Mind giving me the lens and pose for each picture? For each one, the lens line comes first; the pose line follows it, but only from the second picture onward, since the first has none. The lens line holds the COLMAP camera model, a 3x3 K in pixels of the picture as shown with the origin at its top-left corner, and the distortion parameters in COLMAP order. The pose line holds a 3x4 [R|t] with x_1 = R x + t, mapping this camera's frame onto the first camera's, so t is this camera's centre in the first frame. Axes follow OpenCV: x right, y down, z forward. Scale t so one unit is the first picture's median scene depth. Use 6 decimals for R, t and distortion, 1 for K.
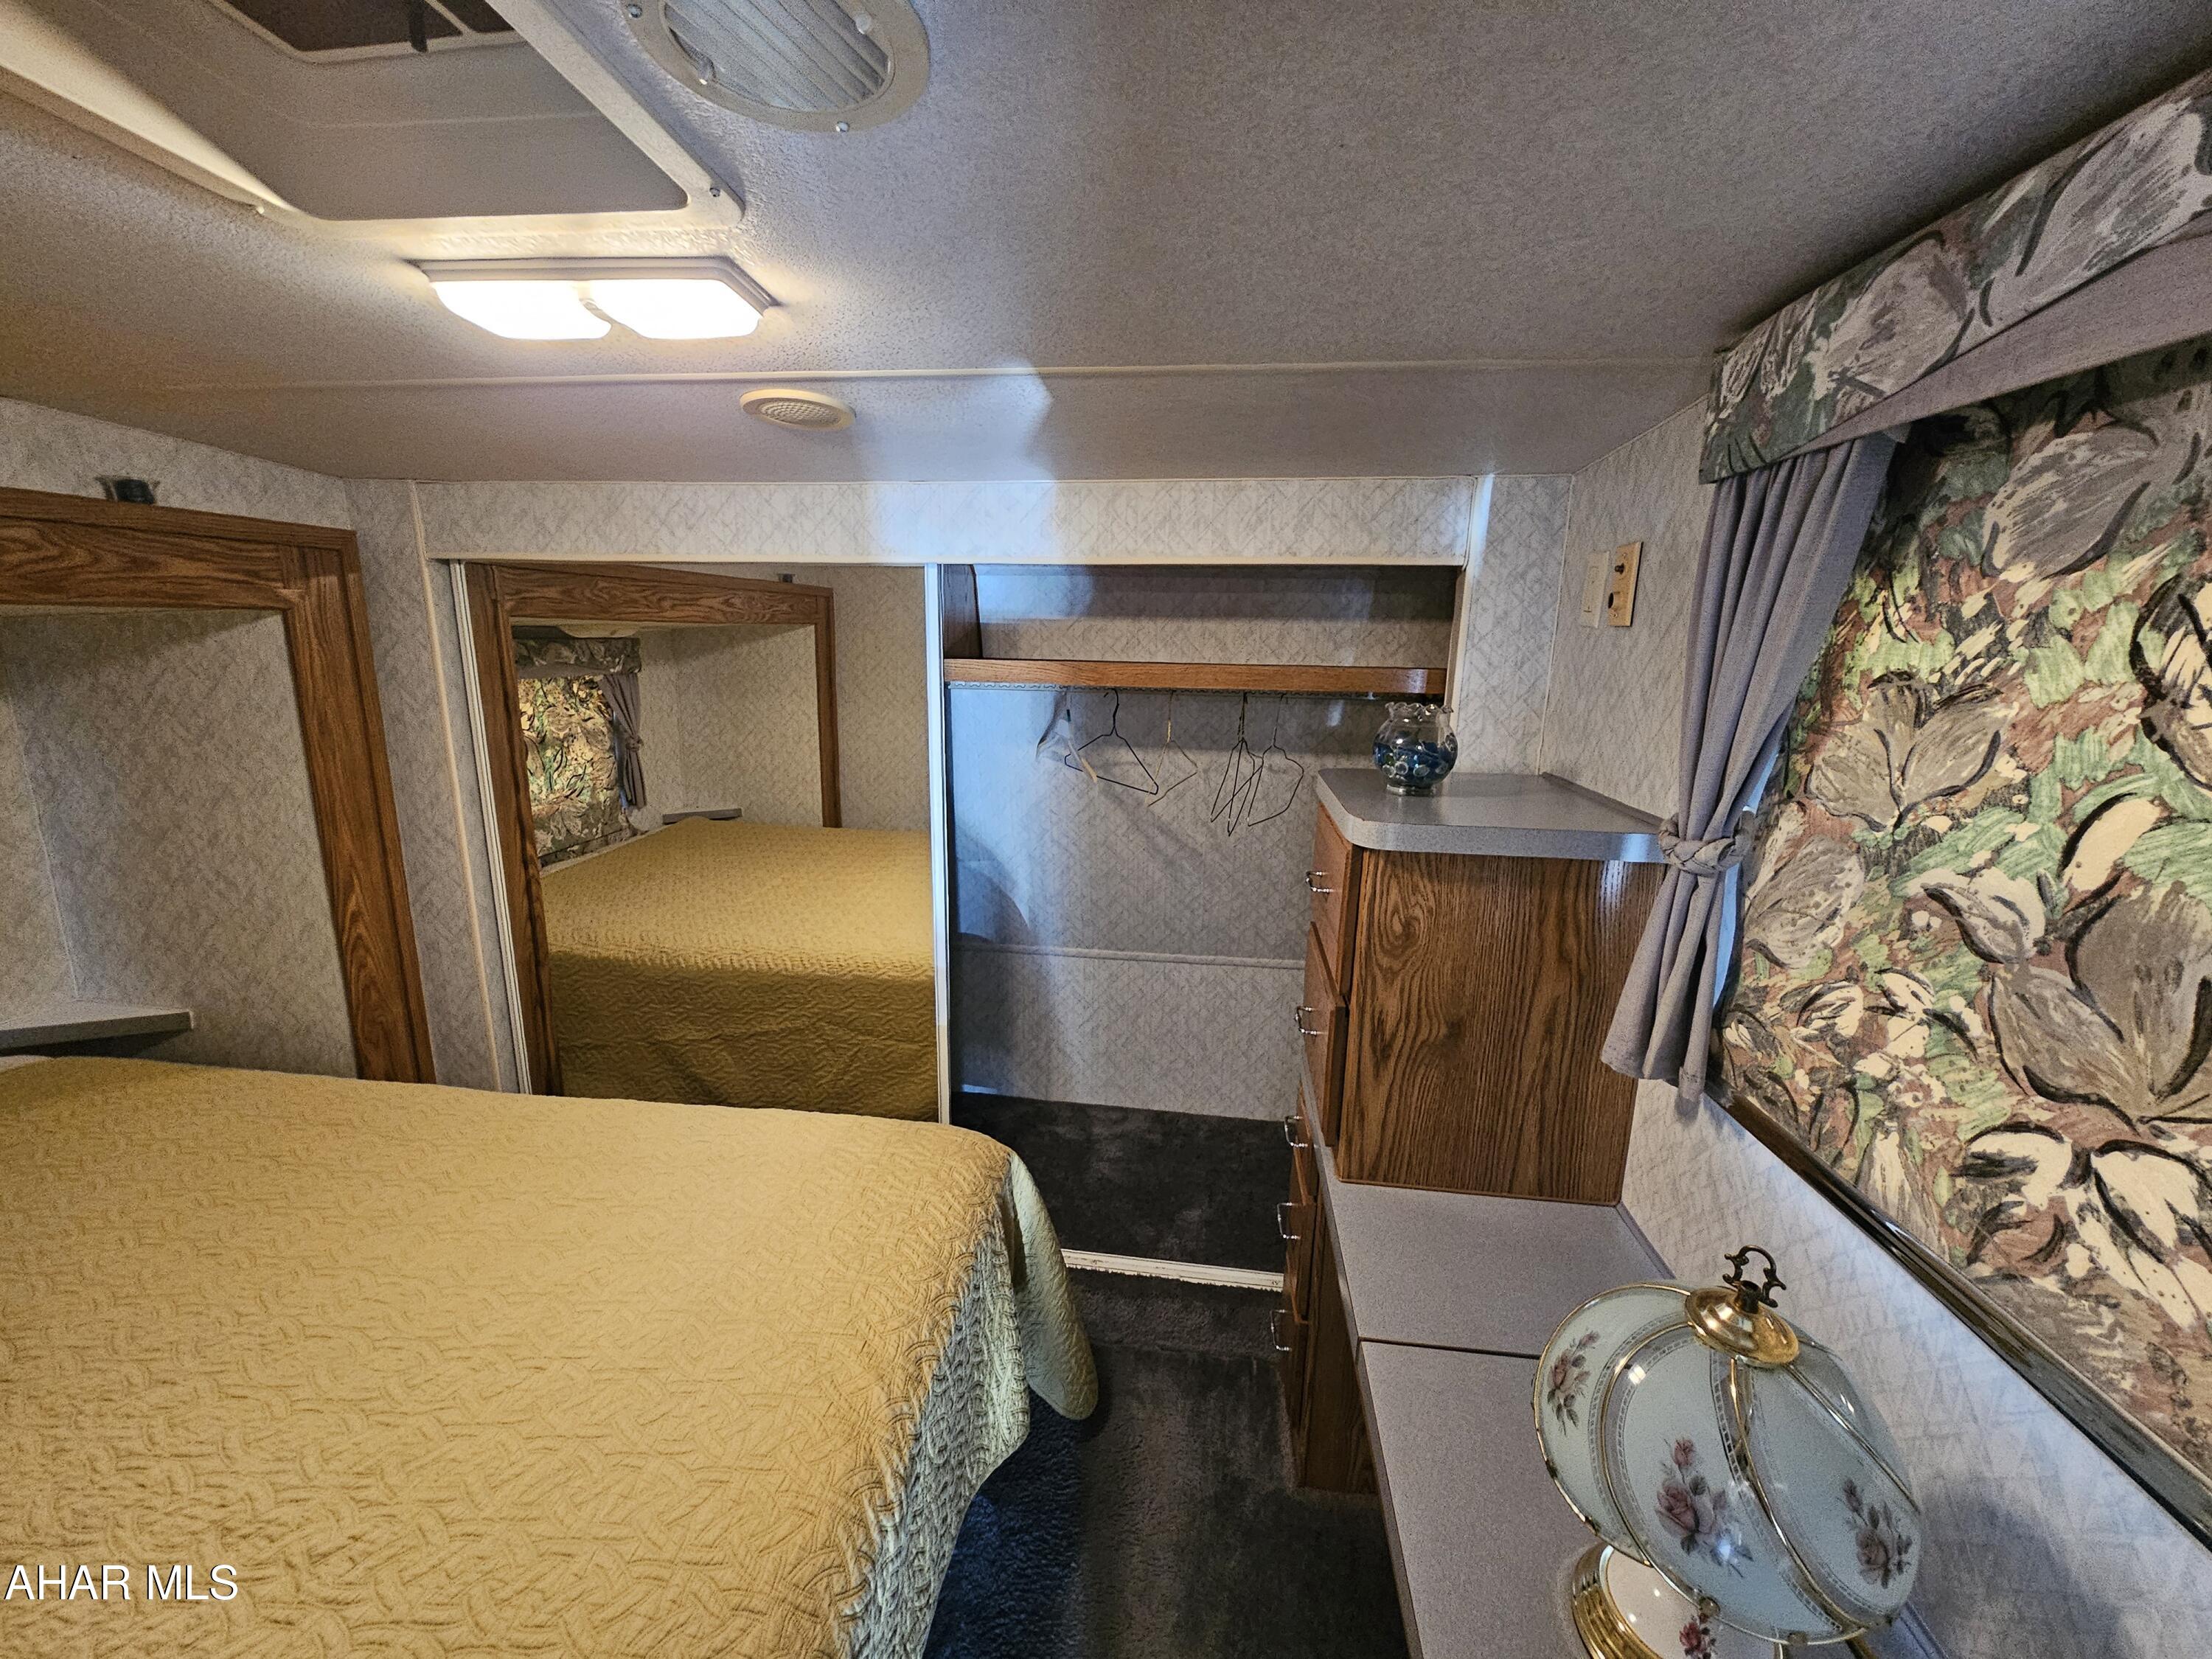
lens RADIAL K [[916.5, 0, 1086.1], [0, 916.5, 829.2], [0, 0, 1]] dist [0.003100, -0.002436]
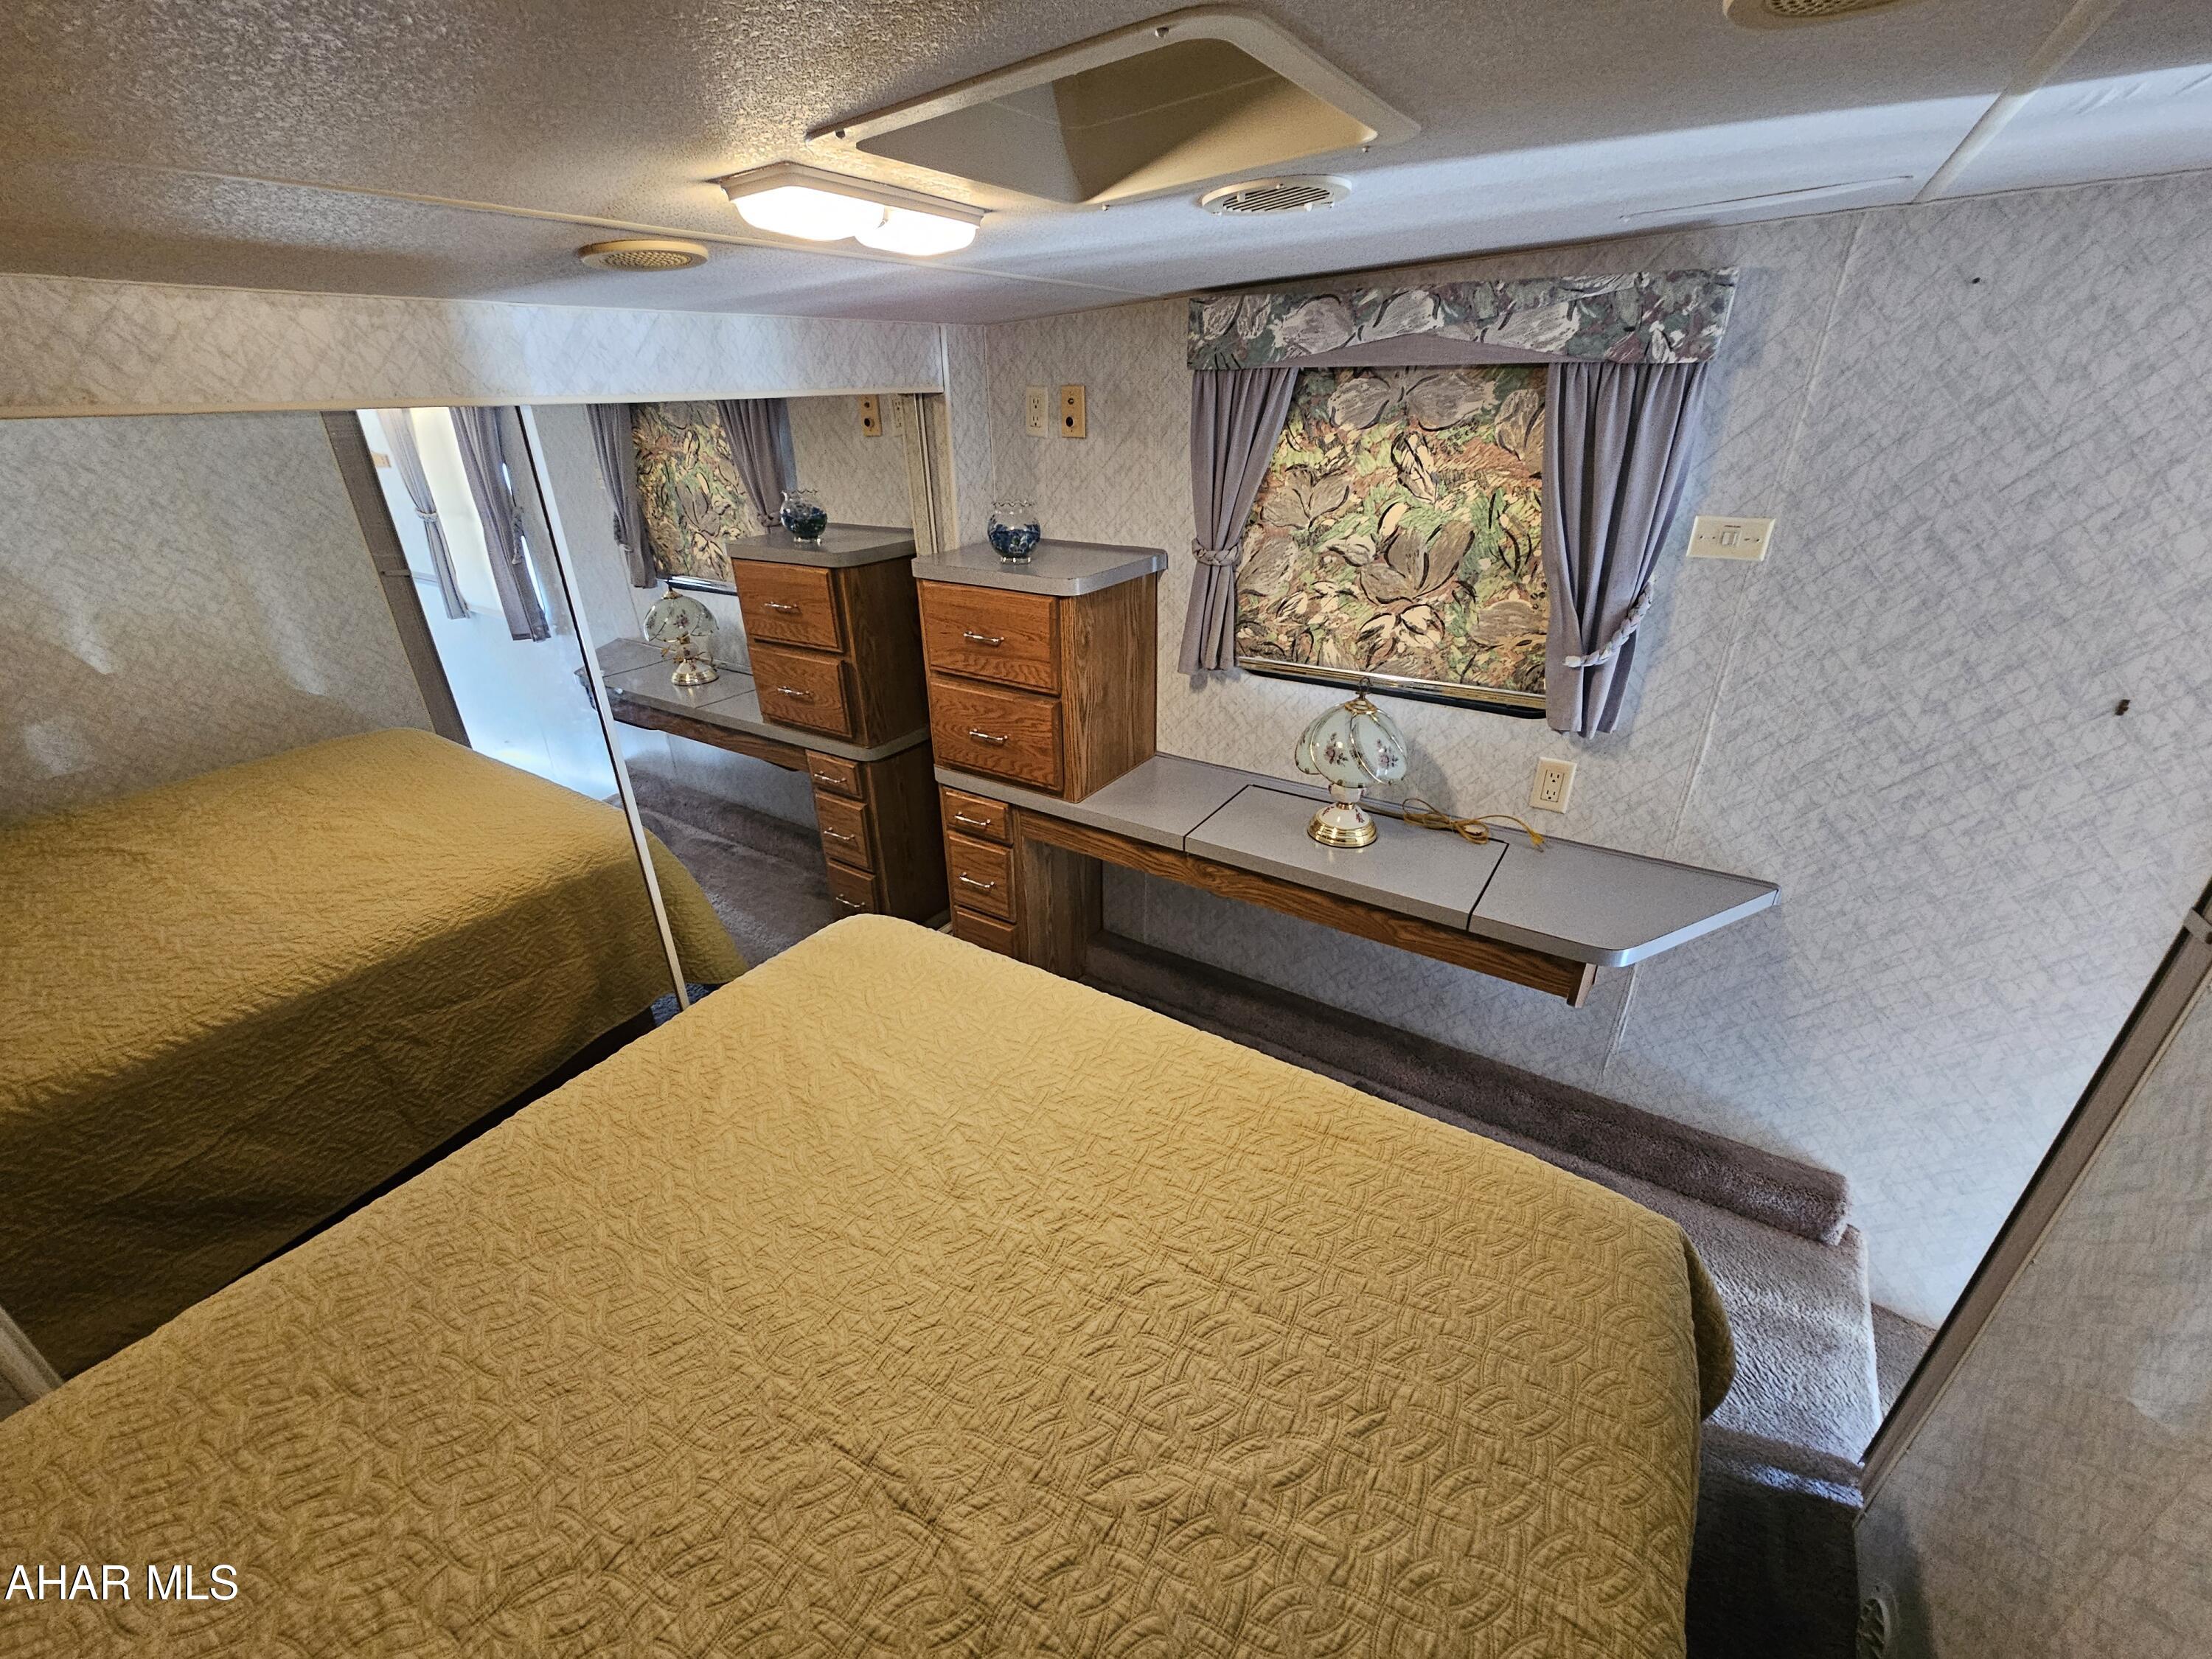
lens RADIAL K [[916.5, 0, 1109.1], [0, 916.5, 833.5], [0, 0, 1]] dist [0.003100, -0.002436]
pose [[0.426644, -0.418288, 0.801879, -1.761843], [0.209810, 0.908210, 0.362123, -0.264830], [-0.879747, 0.013745, 0.475244, 0.256420]]
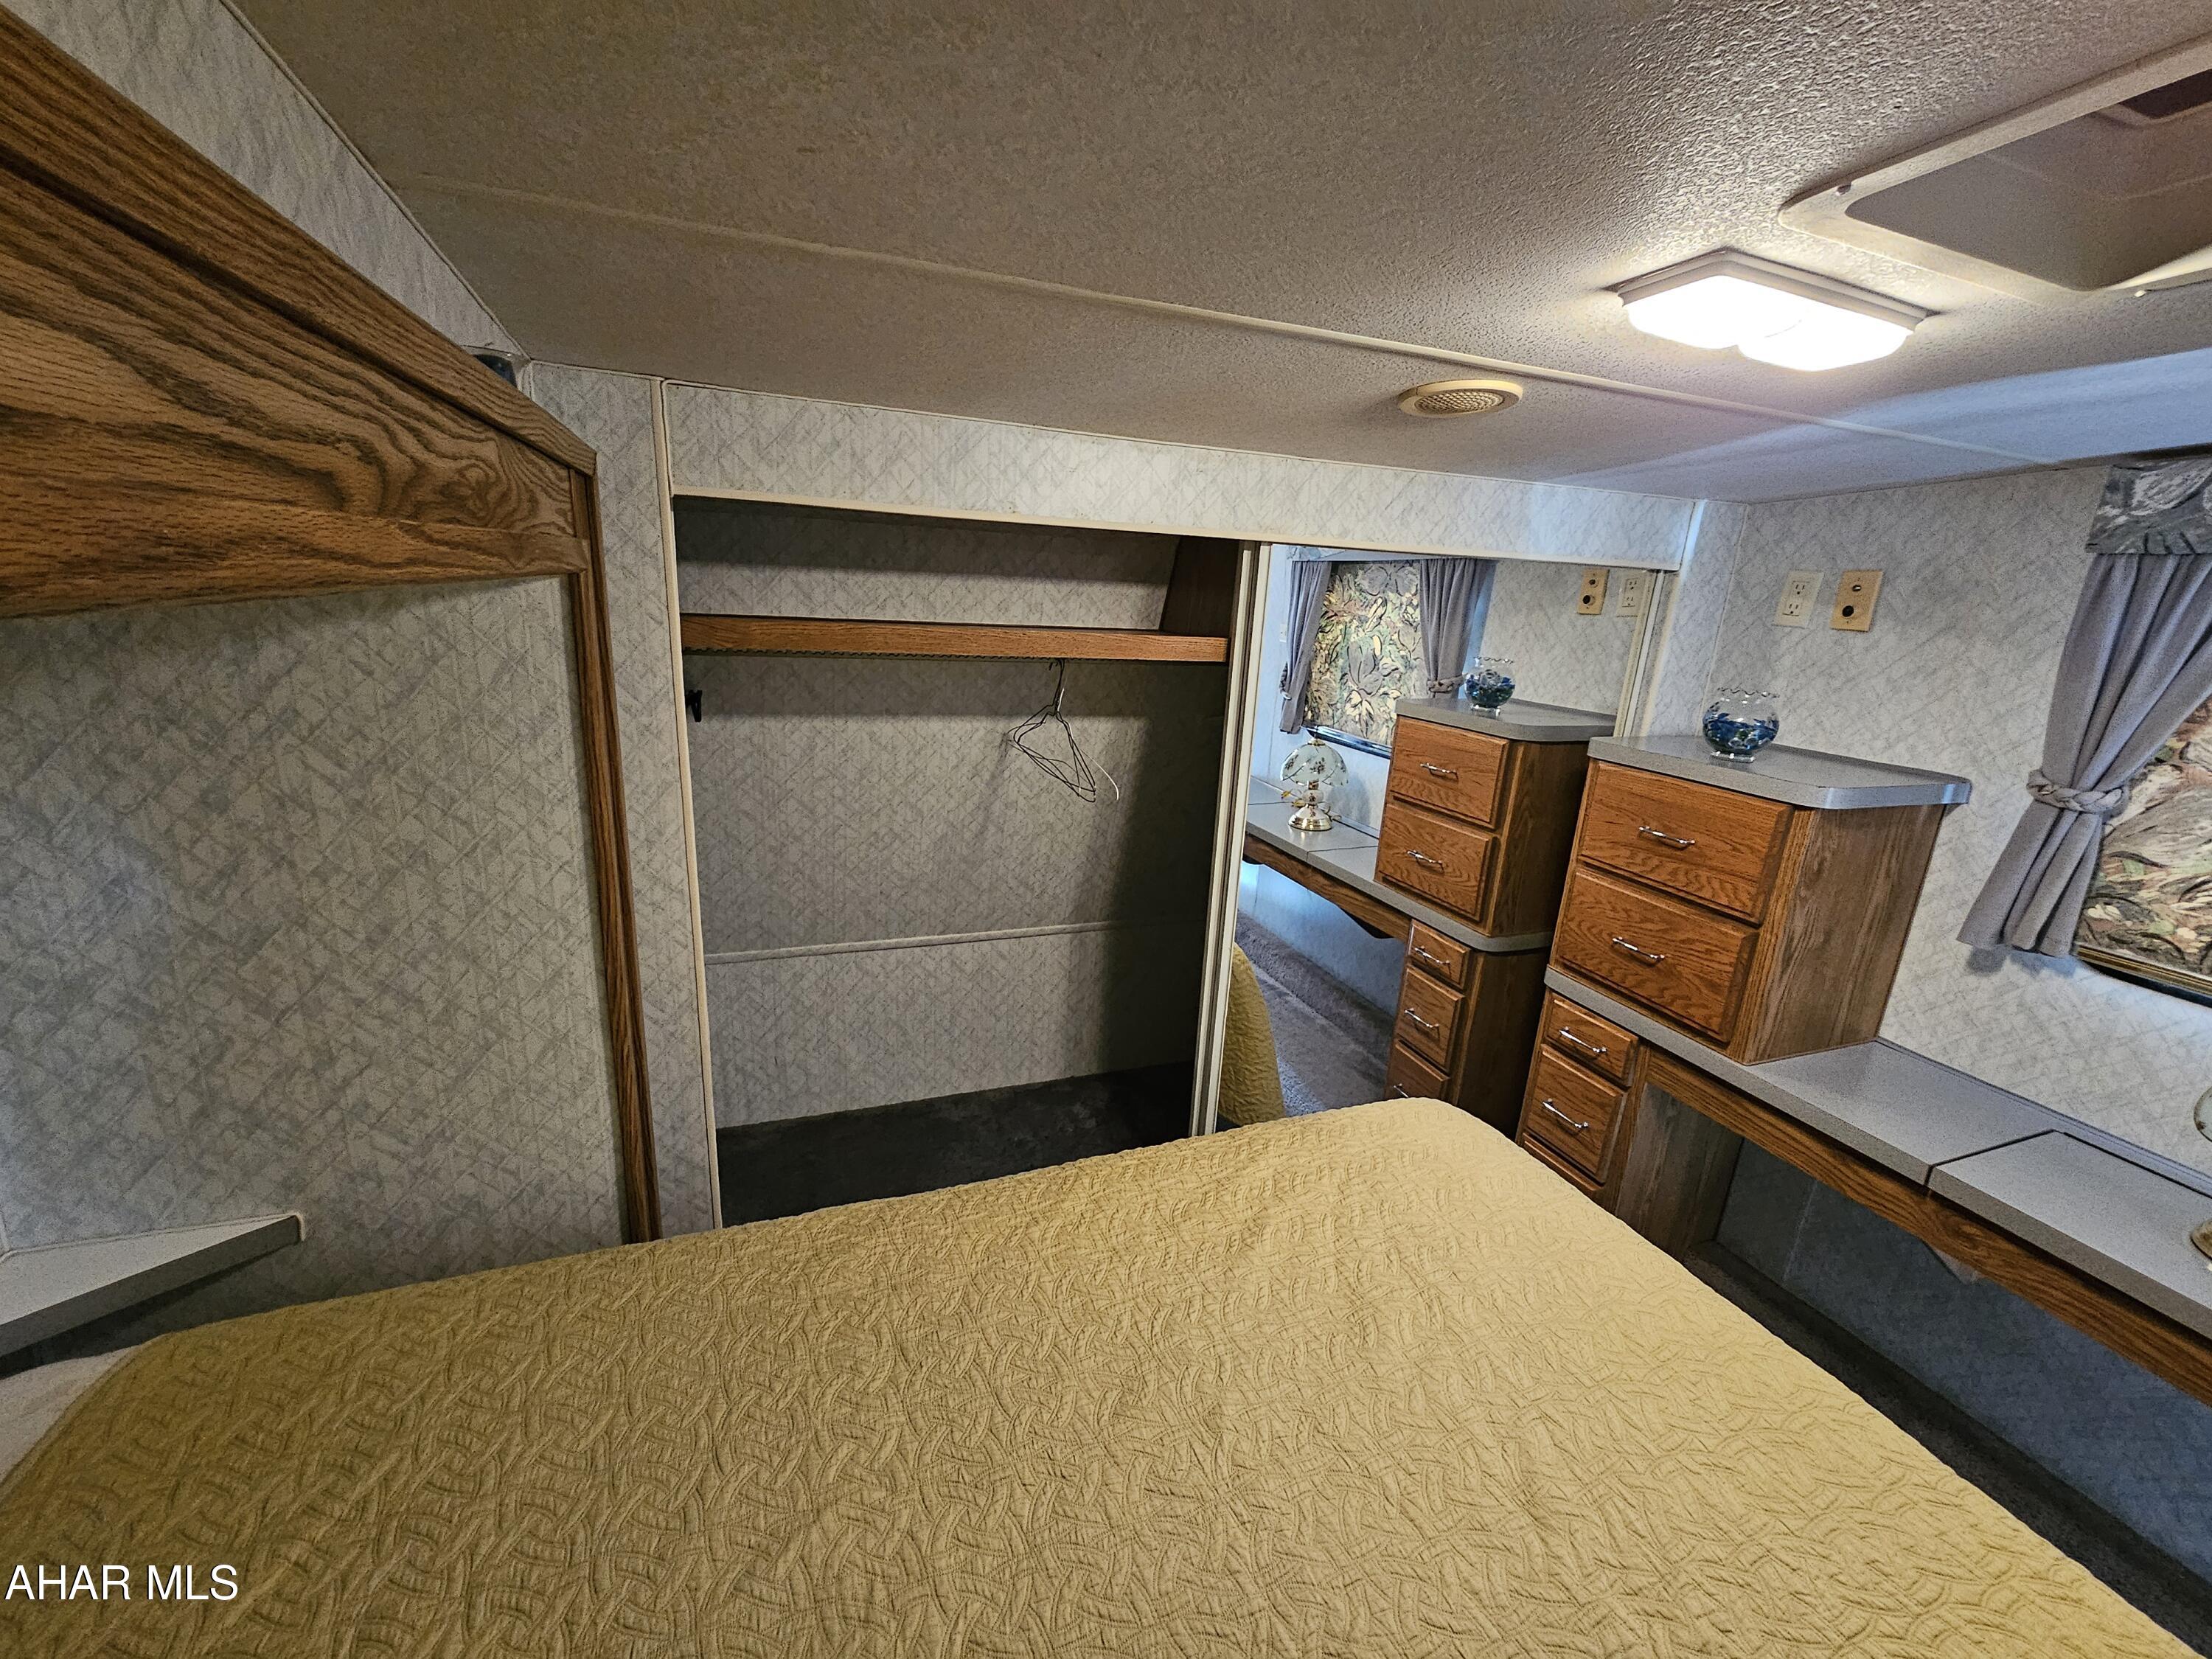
lens RADIAL K [[916.5, 0, 1096.0], [0, 916.5, 831.4], [0, 0, 1]] dist [0.003100, -0.002436]
pose [[0.881471, -0.095620, 0.462456, -1.816084], [0.061619, 0.994202, 0.088118, -0.189160], [-0.468201, -0.049177, 0.882253, 0.507849]]
